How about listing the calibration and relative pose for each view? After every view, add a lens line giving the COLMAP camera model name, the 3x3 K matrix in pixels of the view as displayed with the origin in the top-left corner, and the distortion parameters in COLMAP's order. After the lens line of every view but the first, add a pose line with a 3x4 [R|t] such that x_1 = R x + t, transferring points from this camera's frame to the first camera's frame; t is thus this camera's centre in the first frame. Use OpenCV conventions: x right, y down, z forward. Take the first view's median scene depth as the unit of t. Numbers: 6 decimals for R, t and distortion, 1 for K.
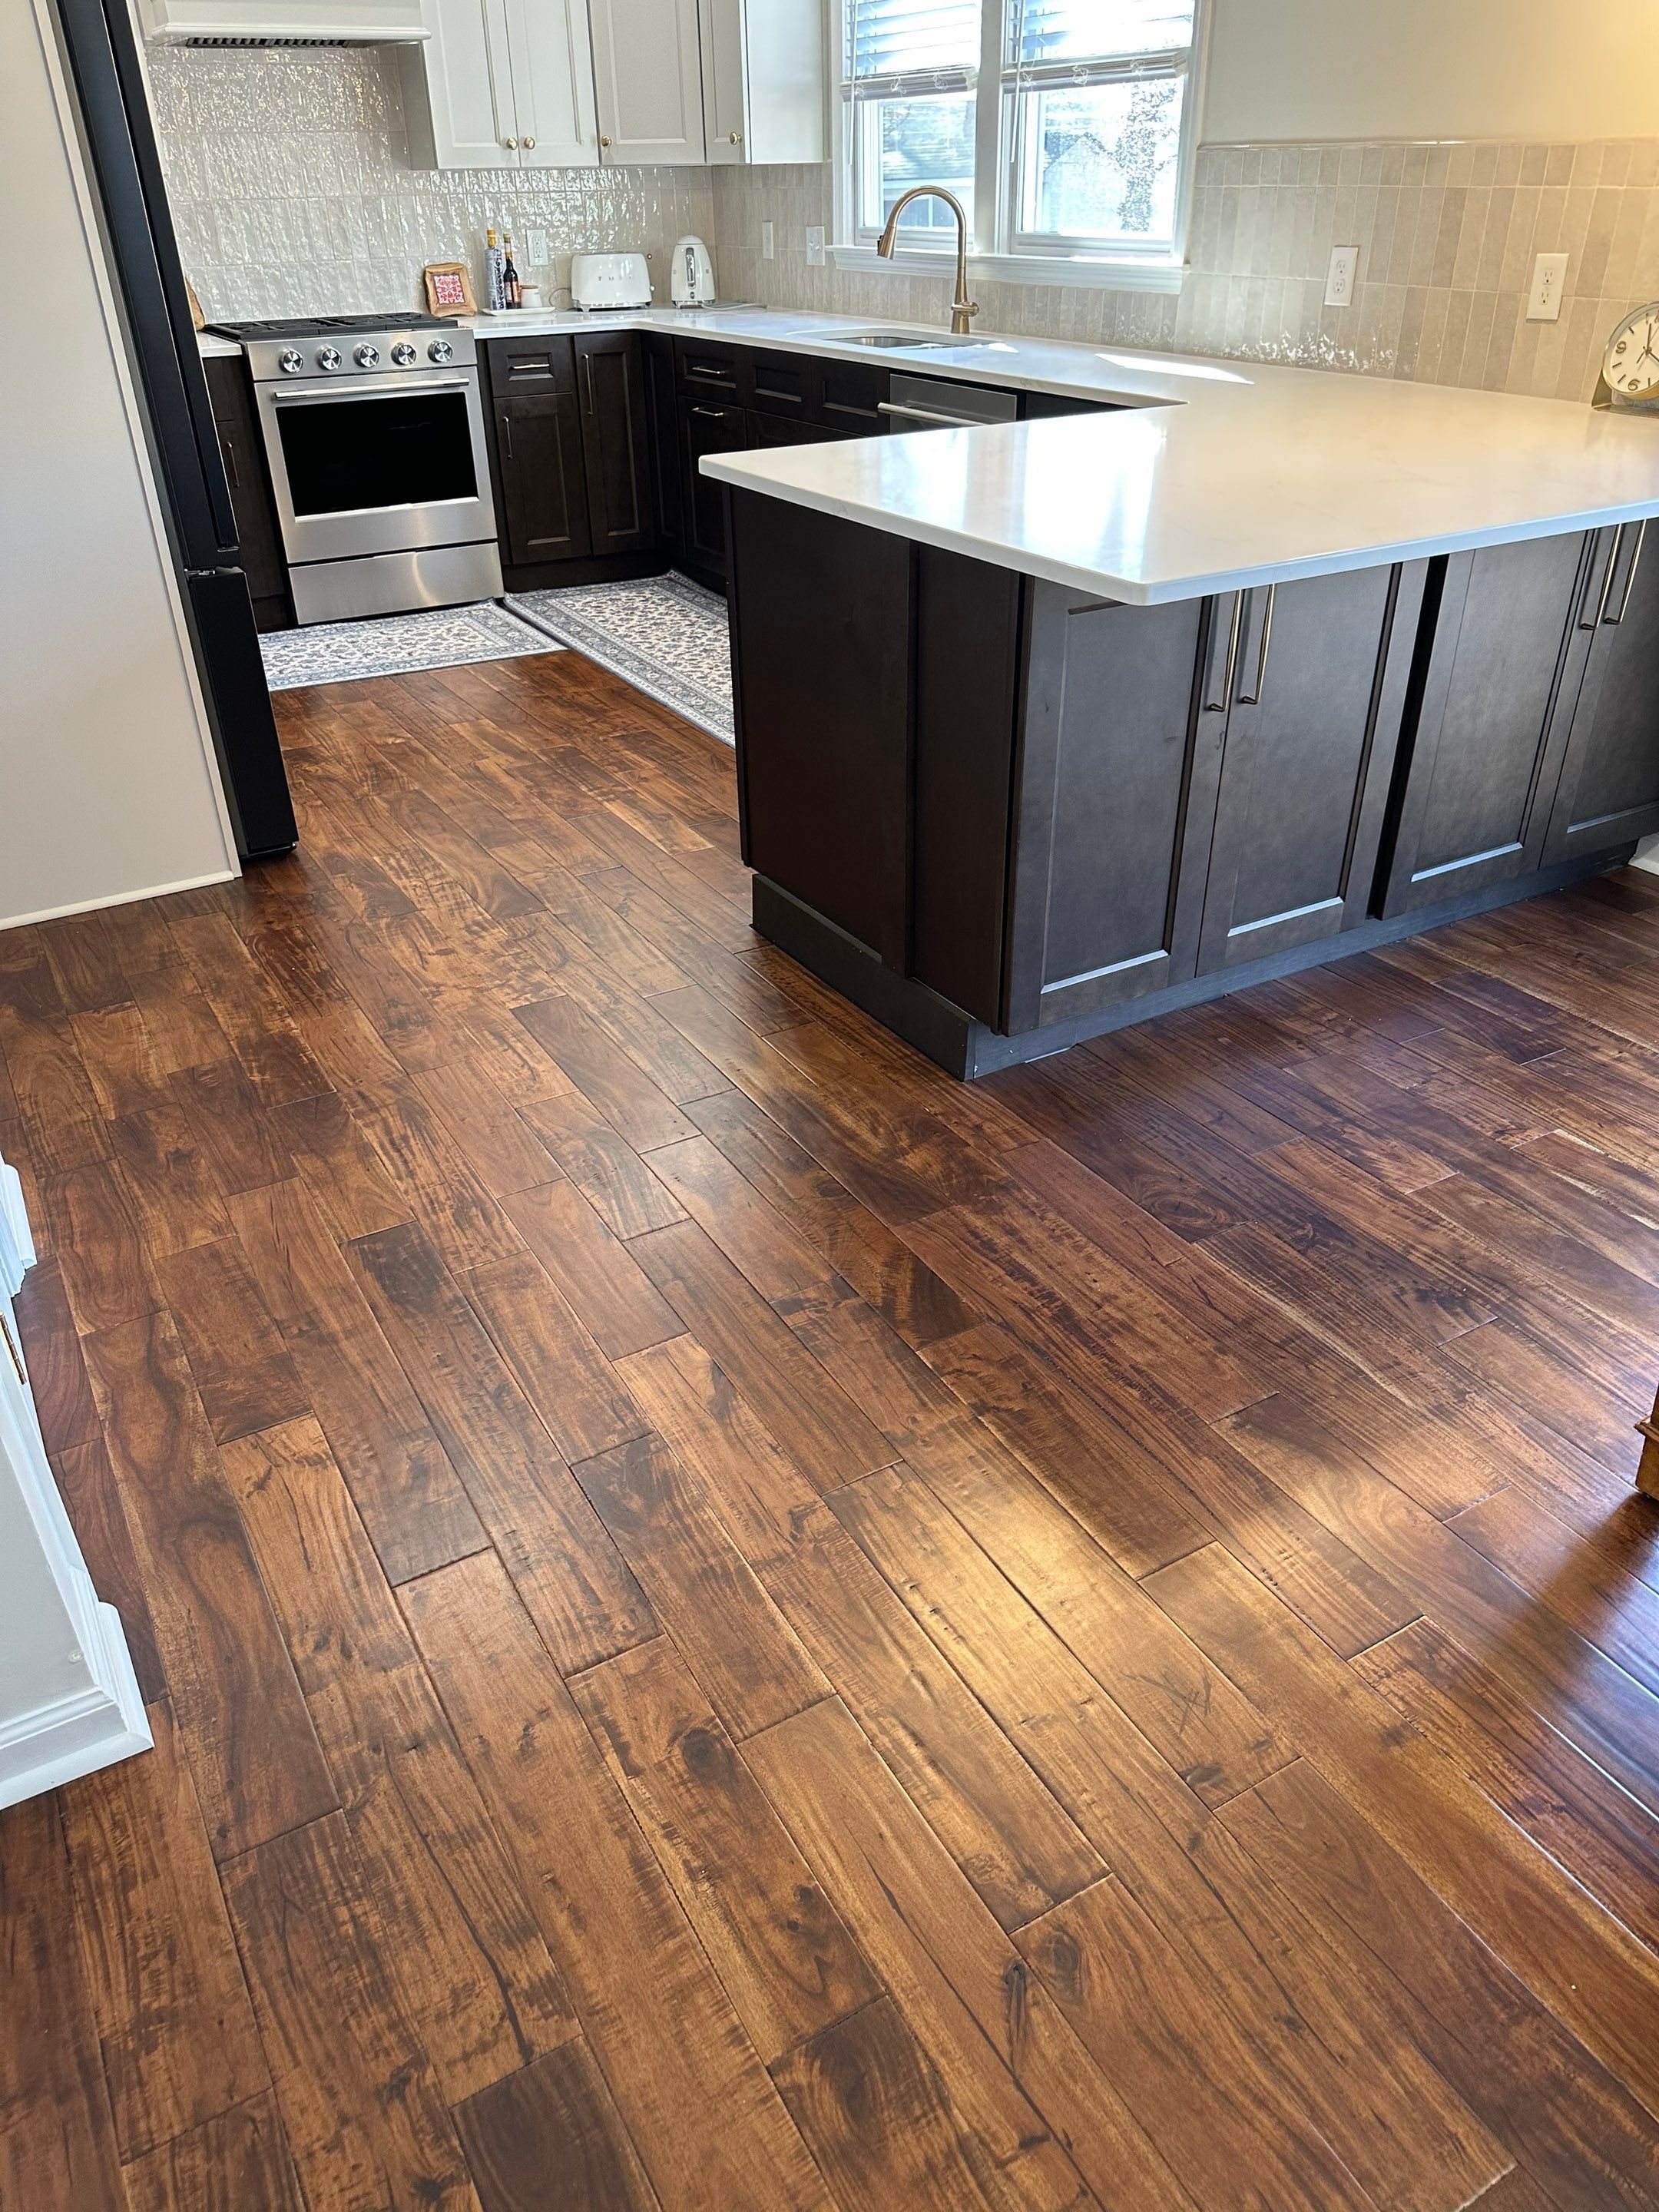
lens RADIAL K [[1524.5, 0, 831.0], [0, 1524.5, 1083.4], [0, 0, 1]] dist [0.061816, -0.076679]
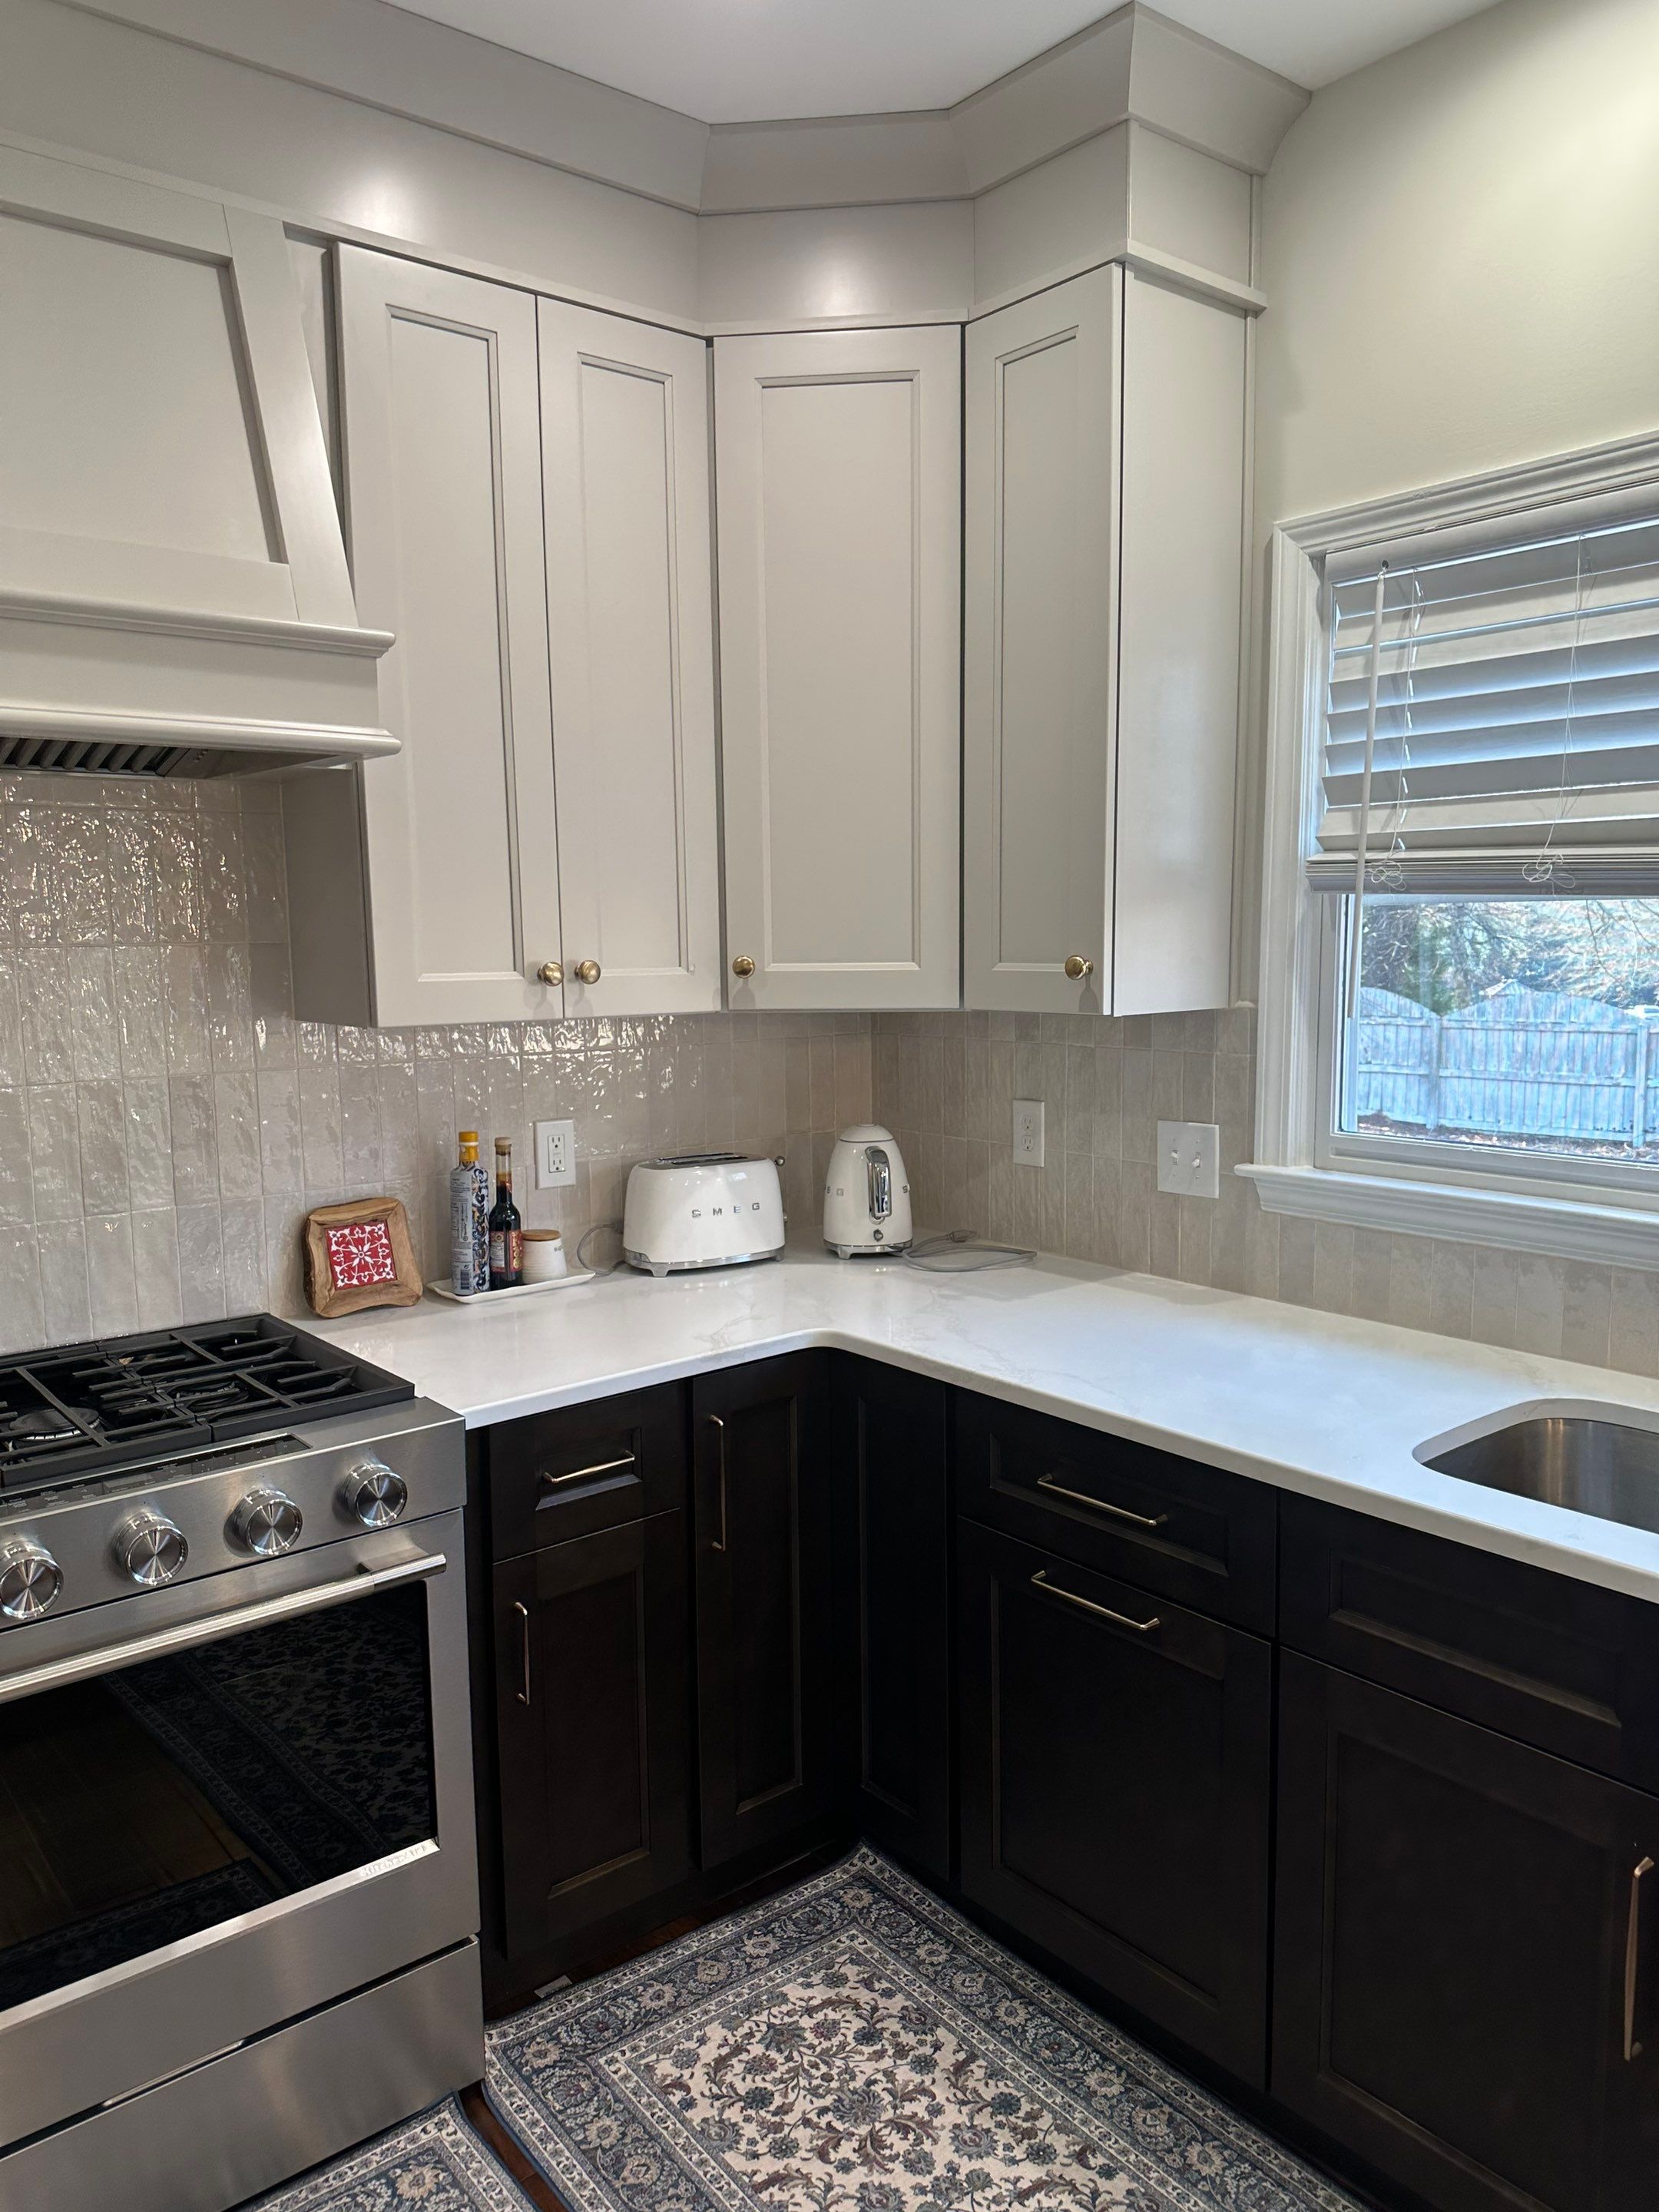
lens RADIAL K [[1524.5, 0, 833.1], [0, 1524.5, 1109.6], [0, 0, 1]] dist [0.061816, -0.076679]
pose [[0.986866, -0.013558, 0.160971, -0.201659], [0.078025, 0.912534, -0.401489, -0.400673], [-0.141448, 0.408776, 0.901607, 0.625483]]
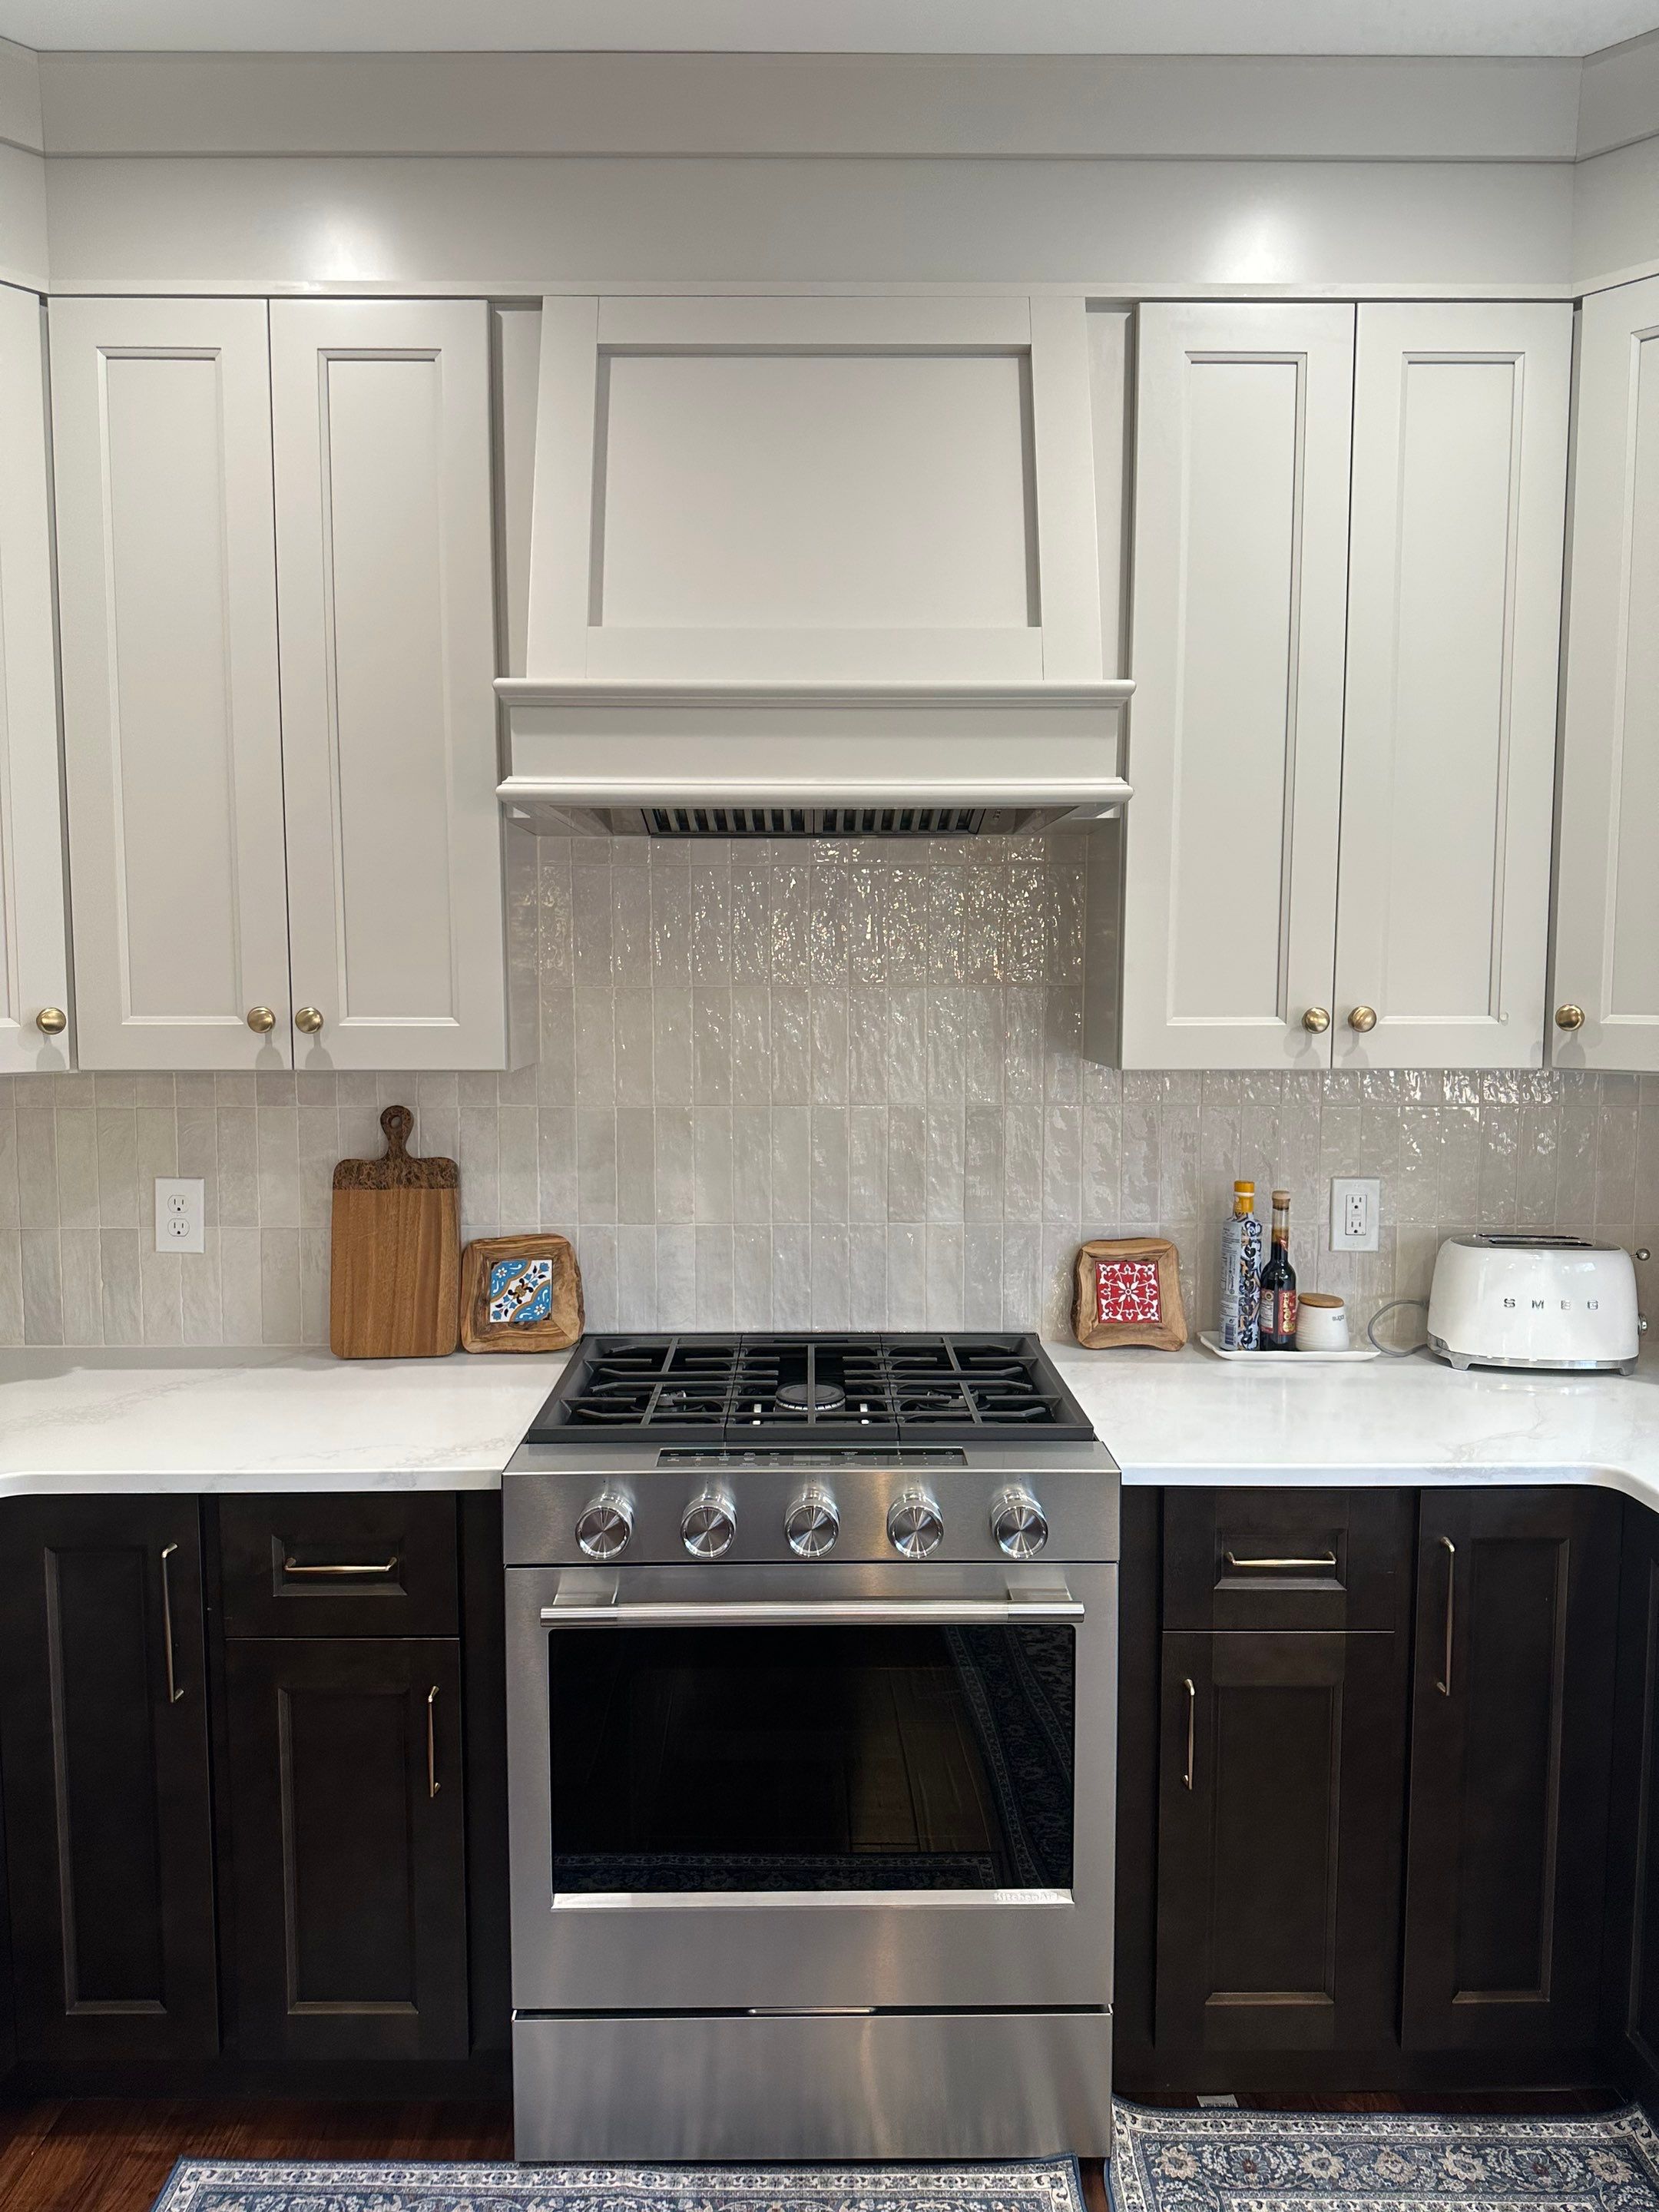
lens RADIAL K [[1524.5, 0, 823.7], [0, 1524.5, 1103.5], [0, 0, 1]] dist [0.061816, -0.076679]
pose [[0.869096, 0.058193, -0.491208, -0.122122], [-0.264665, 0.893654, -0.362402, -0.415480], [0.417881, 0.444968, 0.792073, 0.646624]]
